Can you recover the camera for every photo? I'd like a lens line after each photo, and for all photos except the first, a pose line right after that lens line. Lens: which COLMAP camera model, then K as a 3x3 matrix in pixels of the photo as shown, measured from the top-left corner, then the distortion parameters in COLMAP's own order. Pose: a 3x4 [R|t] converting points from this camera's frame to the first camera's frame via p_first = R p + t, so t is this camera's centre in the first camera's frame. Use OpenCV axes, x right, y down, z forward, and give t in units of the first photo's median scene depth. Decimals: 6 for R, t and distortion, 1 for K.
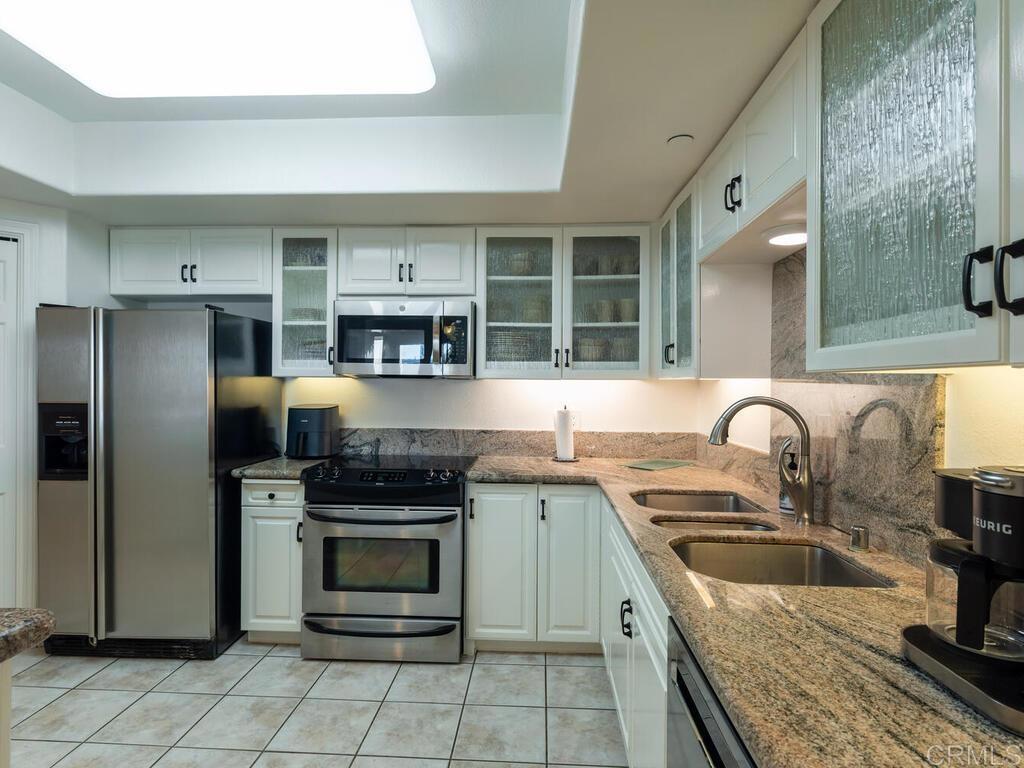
lens RADIAL K [[556.7, 0, 509.9], [0, 556.7, 385.0], [0, 0, 1]] dist [0.003064, -0.001082]
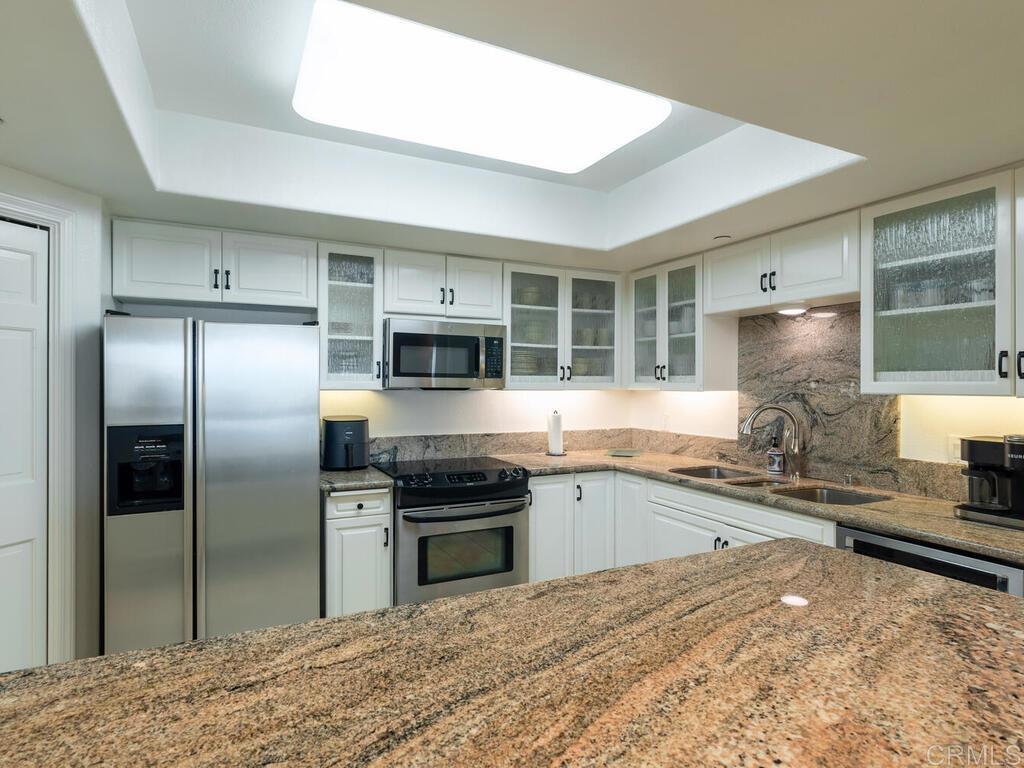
lens RADIAL K [[556.7, 0, 509.9], [0, 556.7, 385.0], [0, 0, 1]] dist [0.003064, -0.001082]
pose [[0.875084, -0.005663, 0.483938, -0.626753], [0.003979, 0.999982, 0.004505, -0.028048], [-0.483954, -0.002016, 0.875091, -0.041999]]
